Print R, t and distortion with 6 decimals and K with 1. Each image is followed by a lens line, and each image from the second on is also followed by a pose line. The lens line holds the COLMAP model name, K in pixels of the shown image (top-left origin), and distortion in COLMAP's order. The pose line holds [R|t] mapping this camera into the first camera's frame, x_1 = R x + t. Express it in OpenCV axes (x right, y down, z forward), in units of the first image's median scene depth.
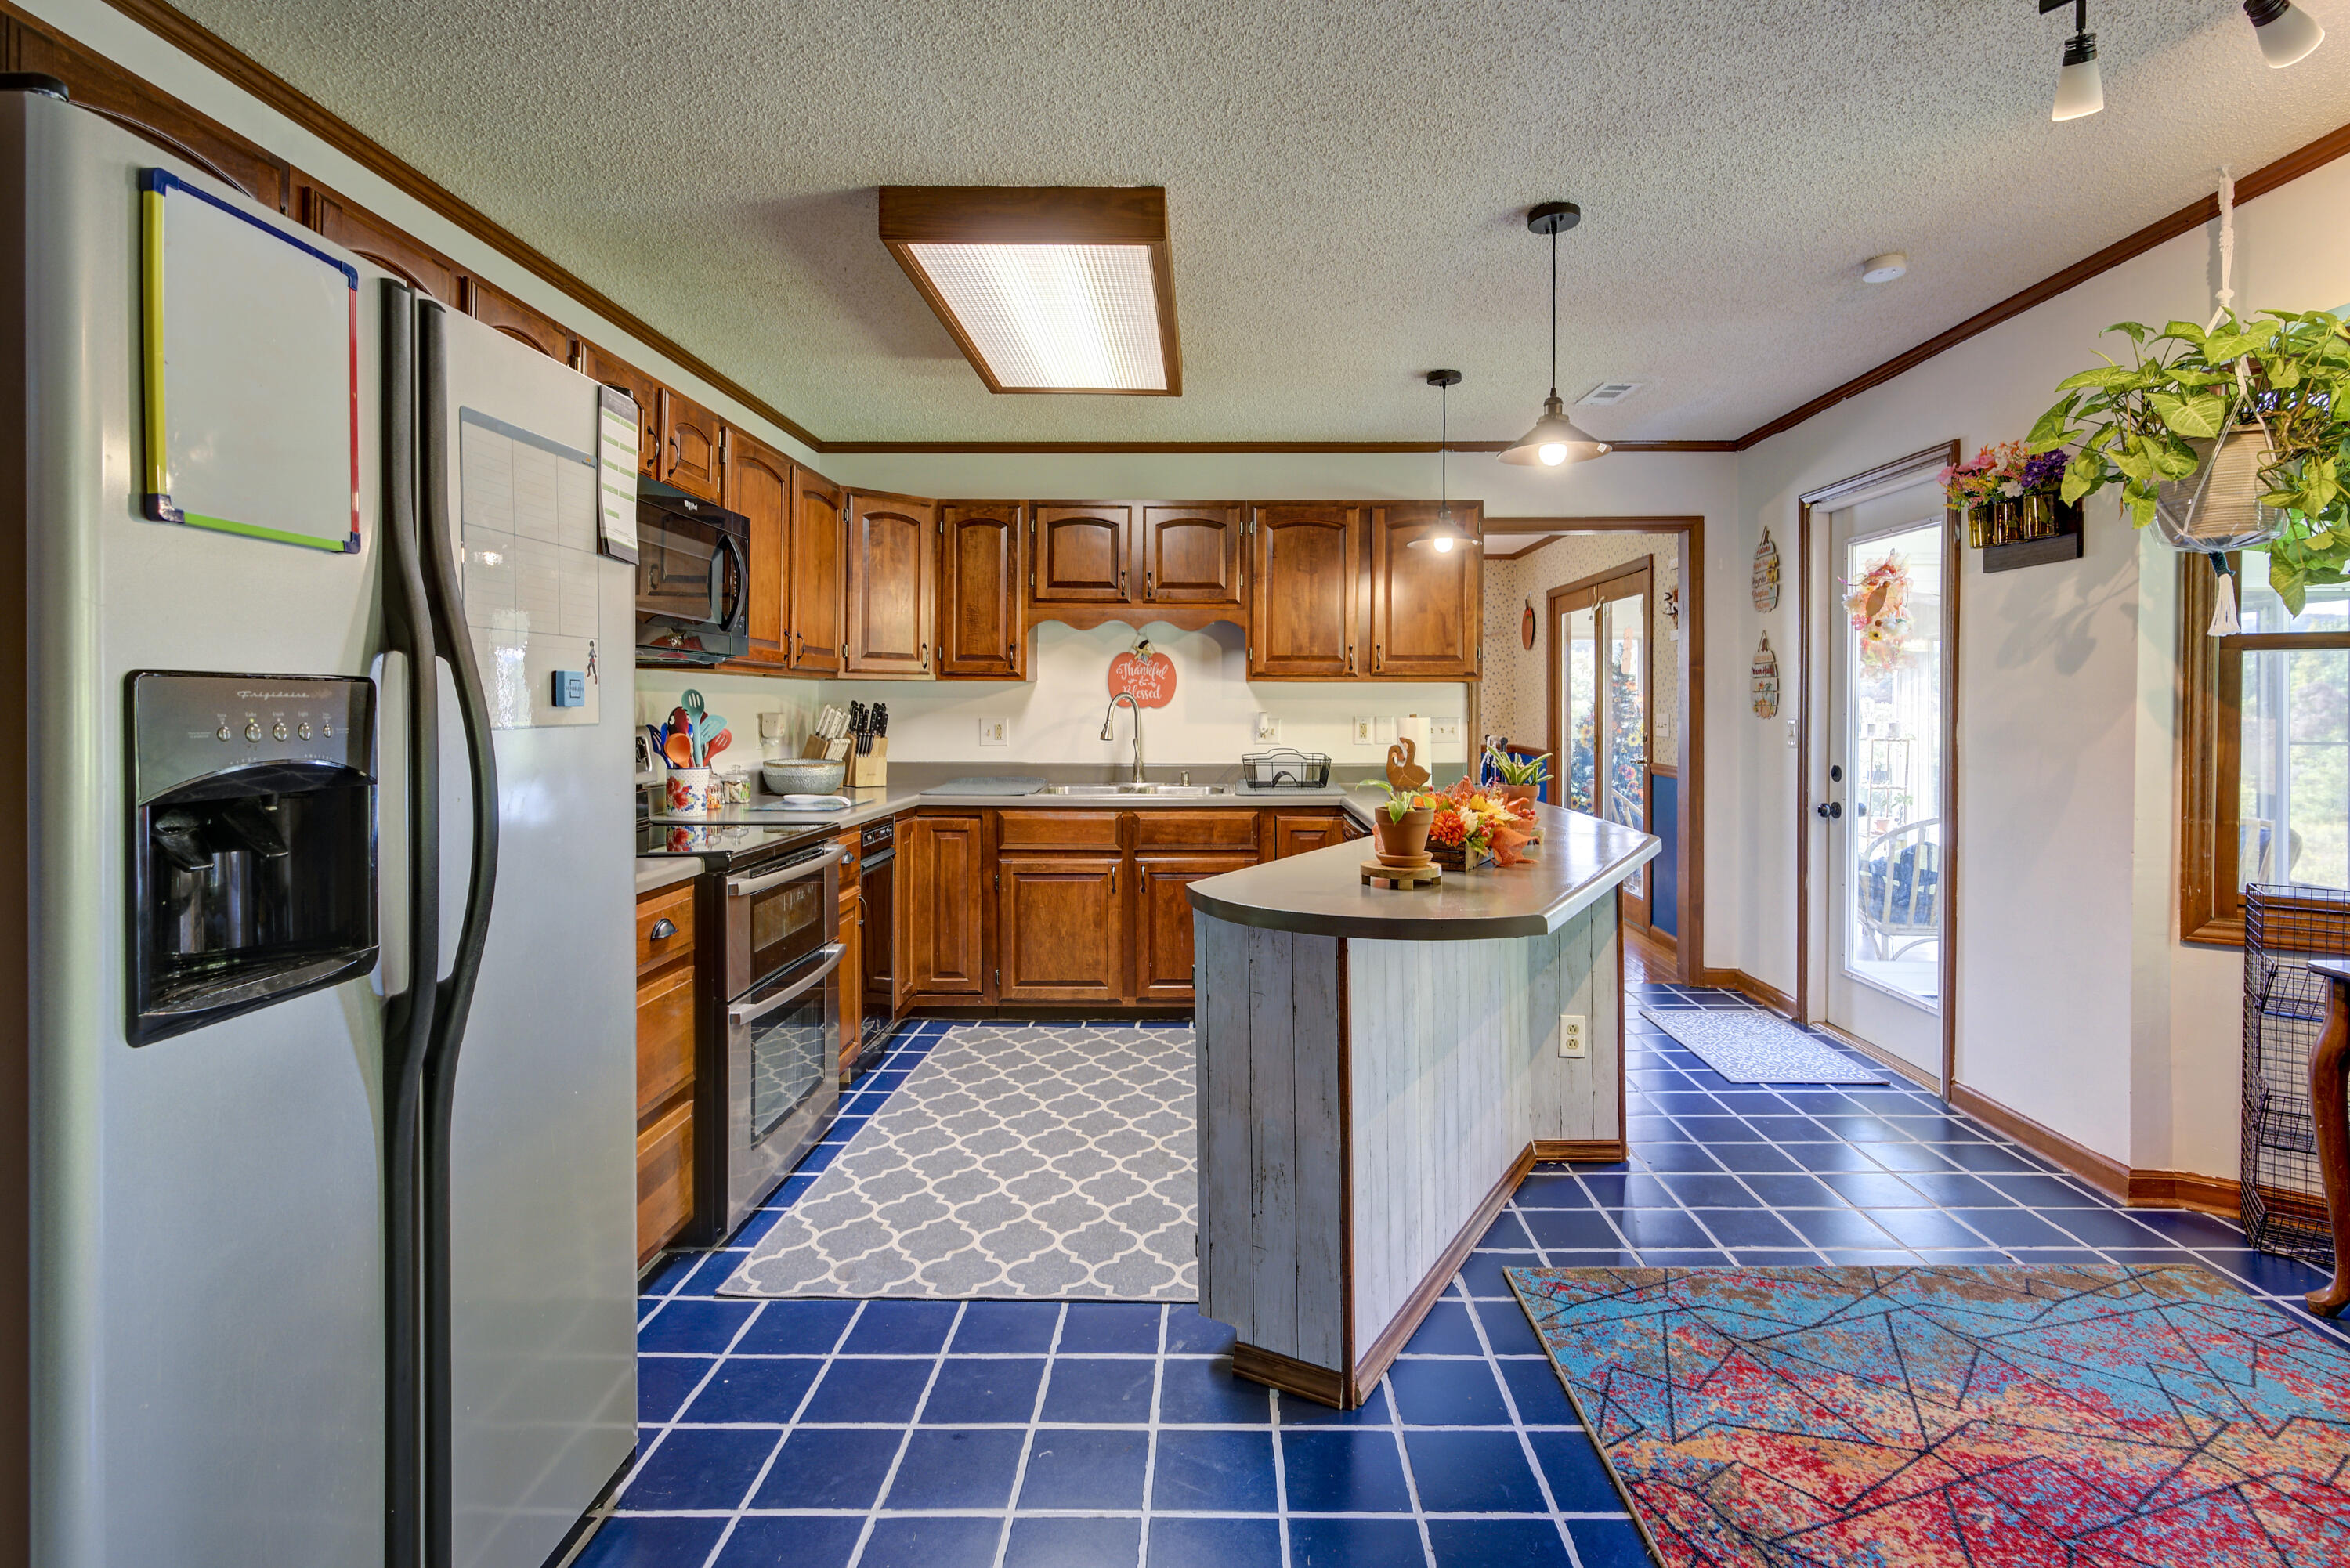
lens RADIAL K [[1120.3, 0, 1212.8], [0, 1120.3, 696.9], [0, 0, 1]] dist [-0.001761, -0.001472]
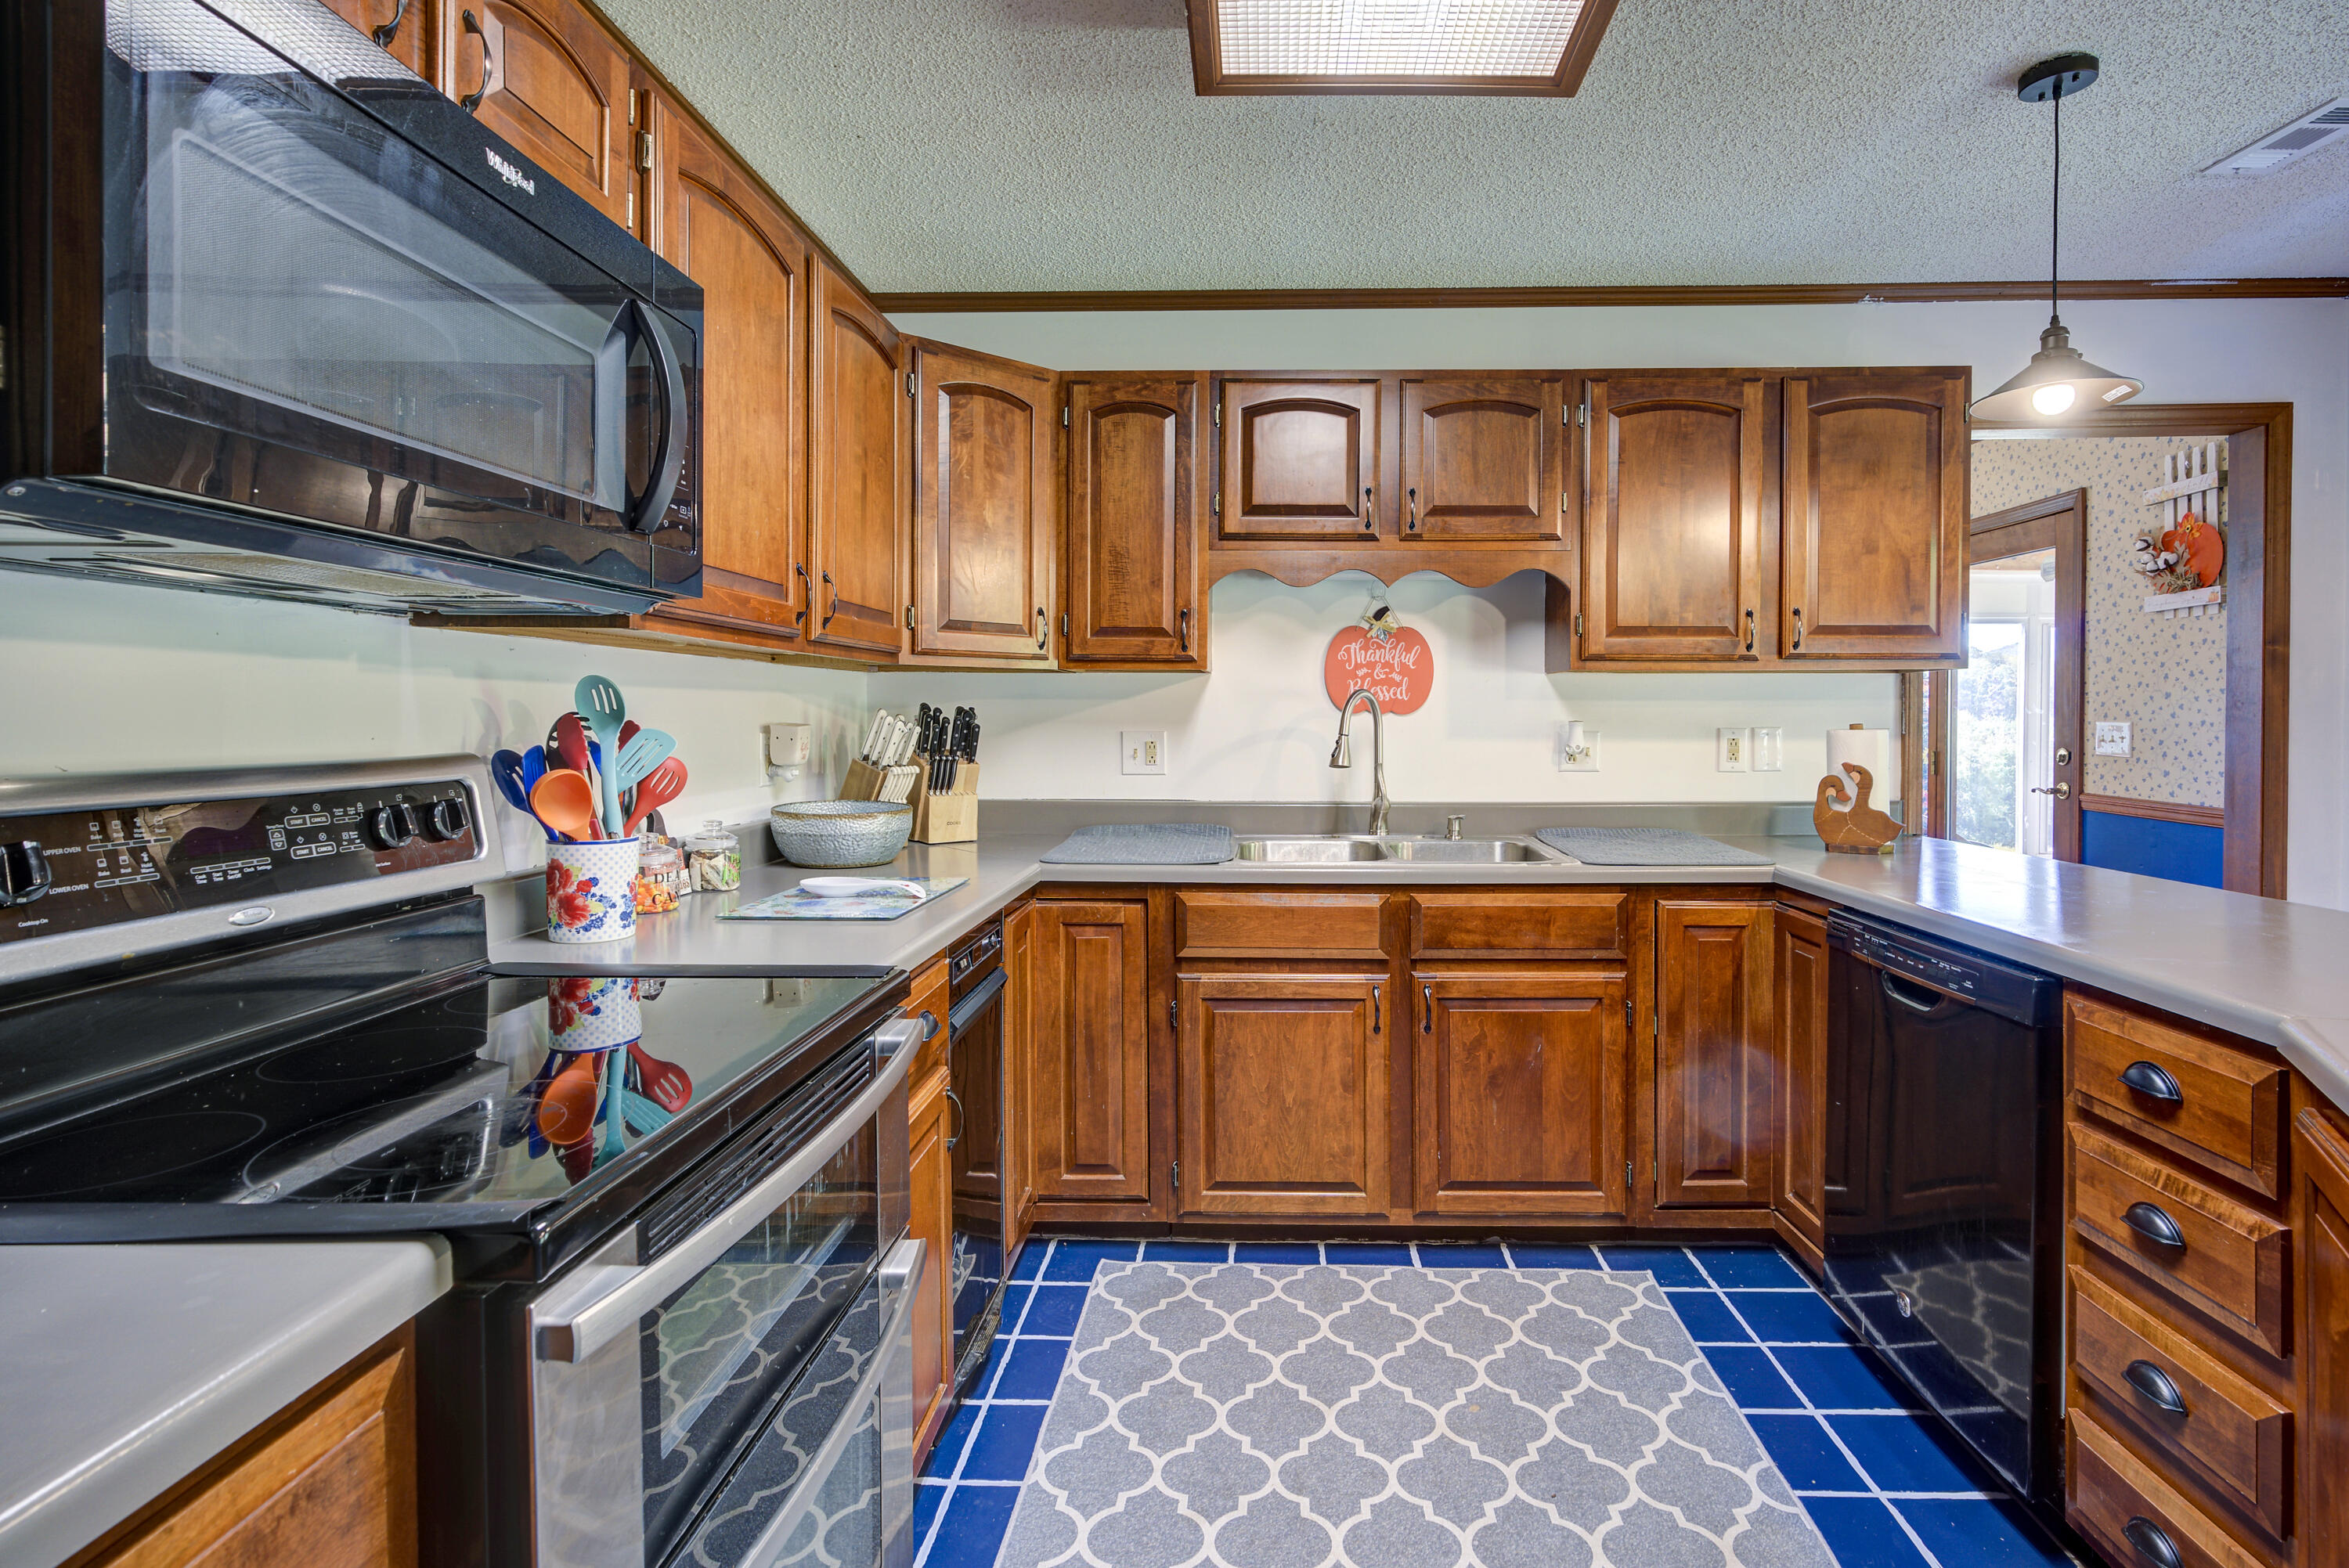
lens RADIAL K [[1119.7, 0, 1249.5], [0, 1119.7, 731.8], [0, 0, 1]] dist [-0.001761, -0.001472]
pose [[0.999875, -0.002204, -0.015641, -0.143623], [0.002562, 0.999734, 0.022940, 0.005603], [0.015586, -0.022977, 0.999614, 0.420204]]
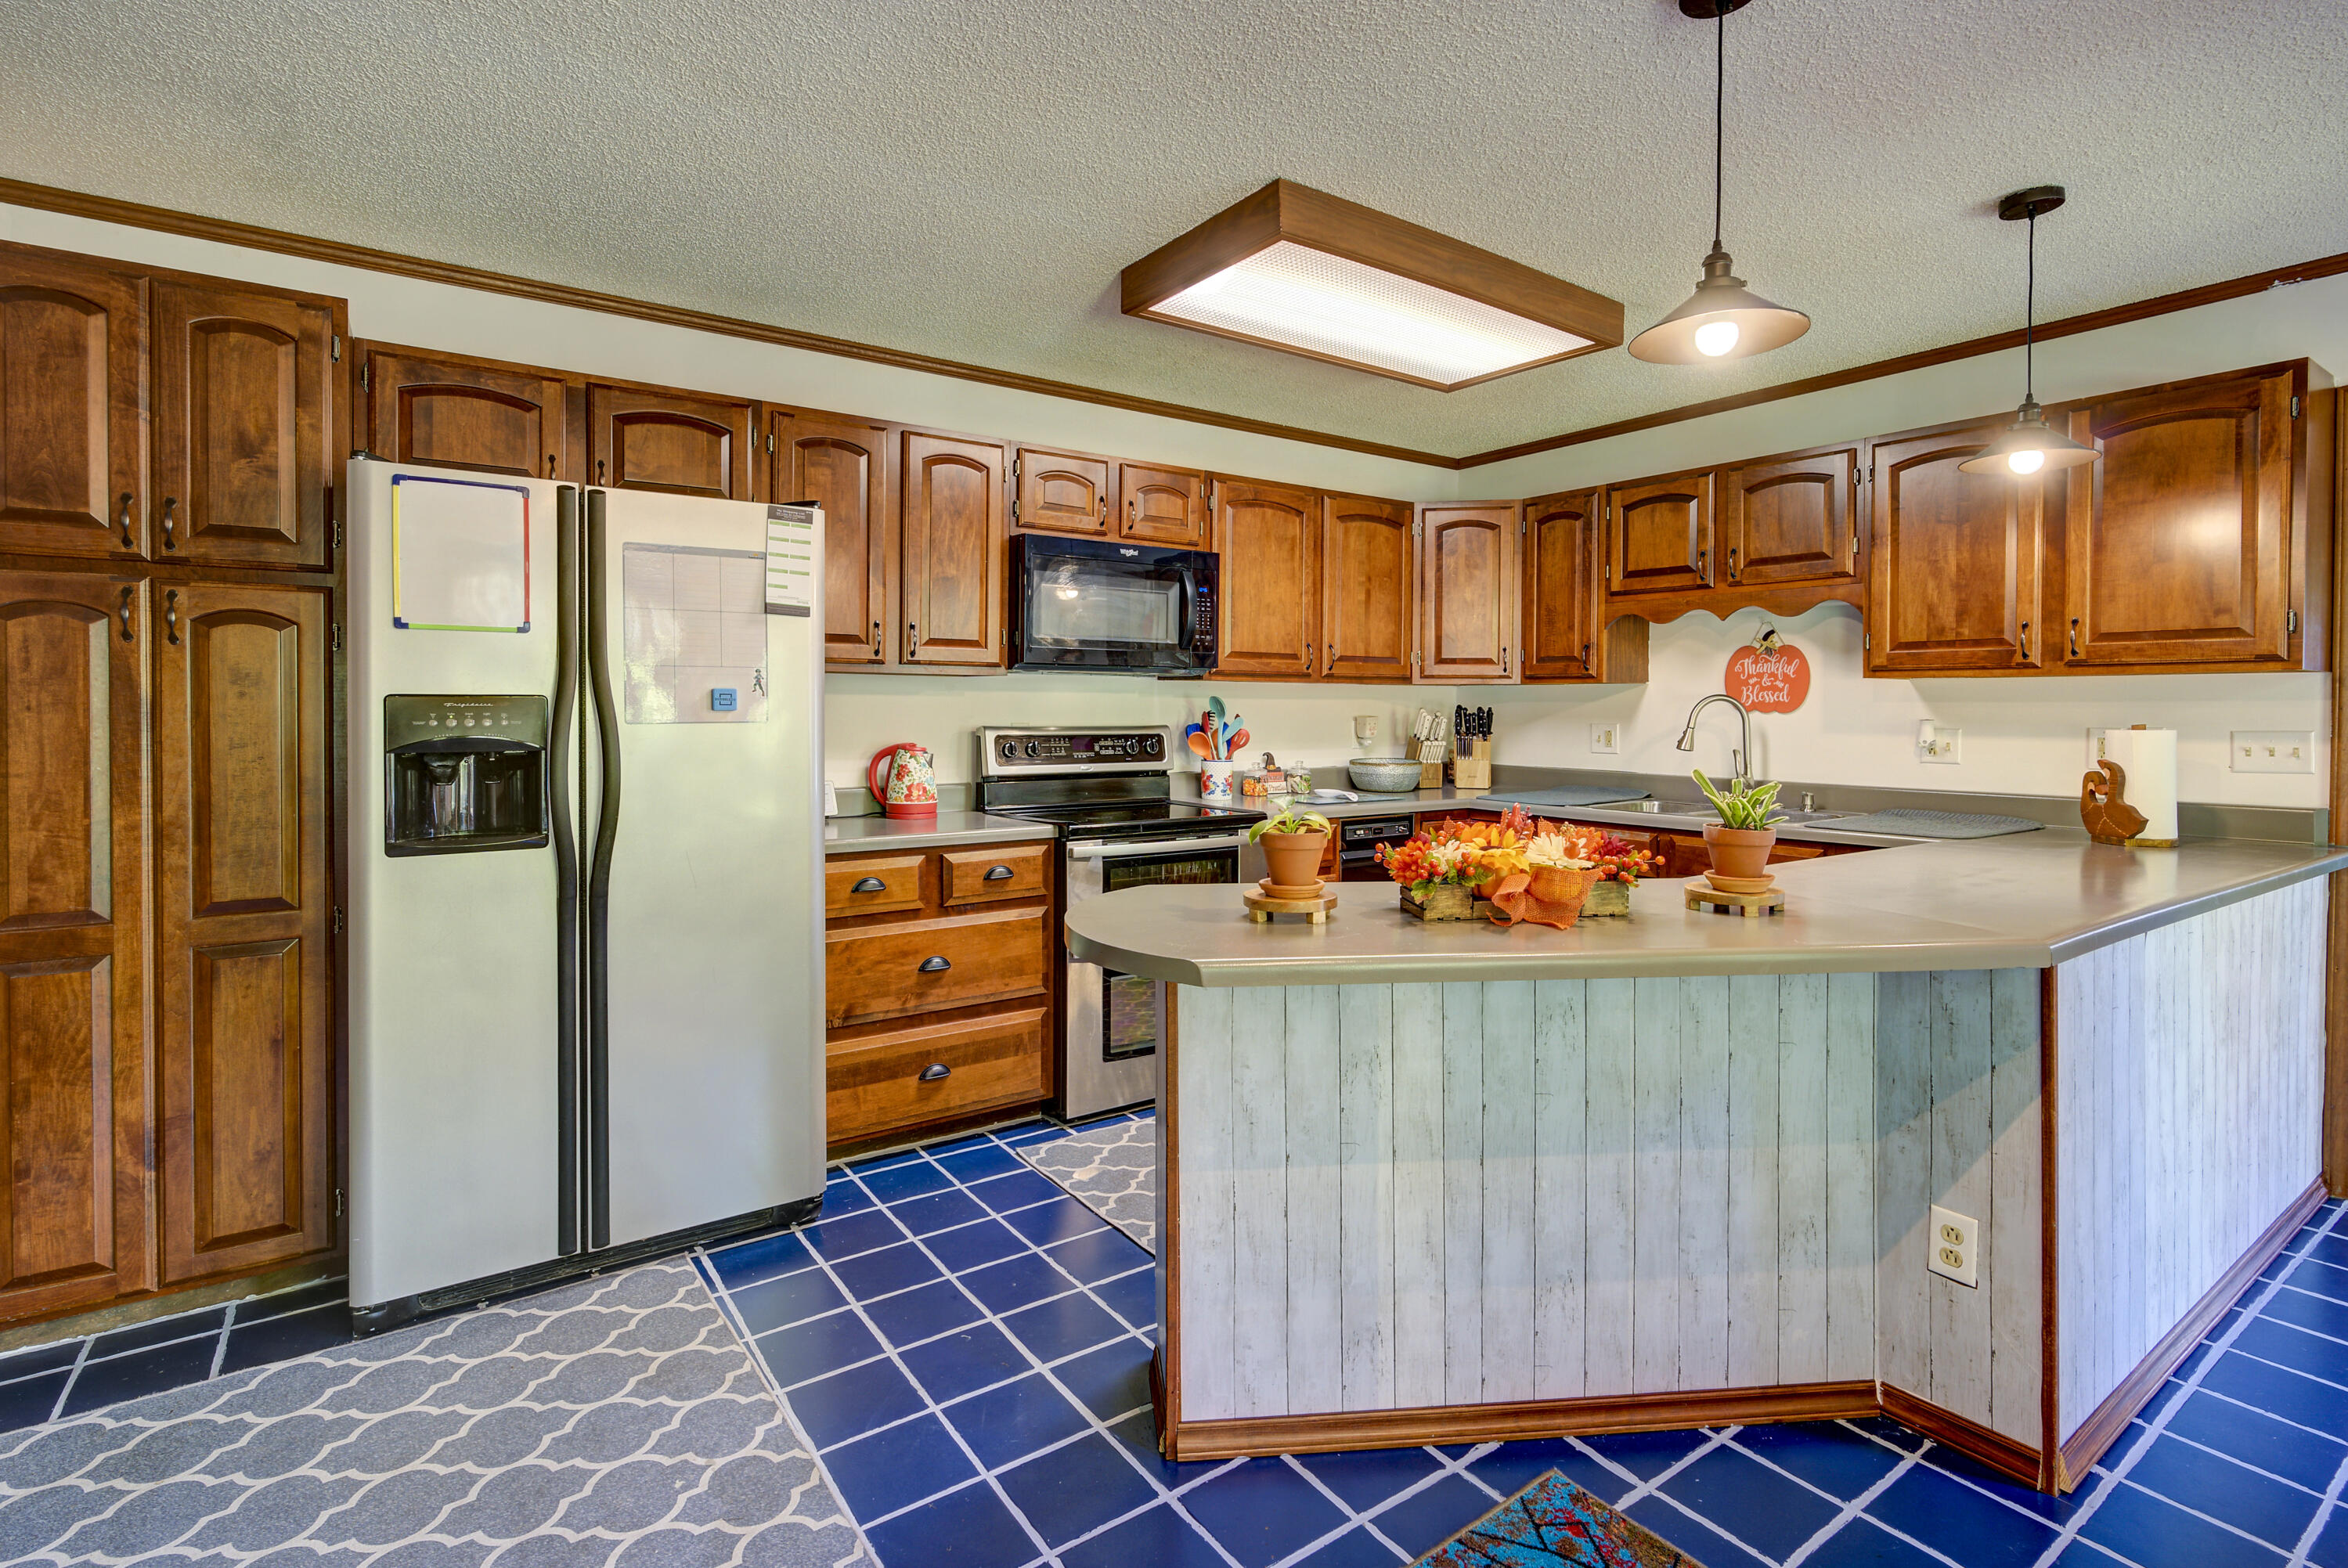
lens RADIAL K [[1119.3, 0, 1192.8], [0, 1119.3, 707.8], [0, 0, 1]] dist [-0.001761, -0.001472]
pose [[0.587552, 0.000043, -0.809186, 0.400813], [0.005032, 0.999980, 0.003707, 0.000849], [0.809170, -0.006250, 0.587541, 0.208563]]
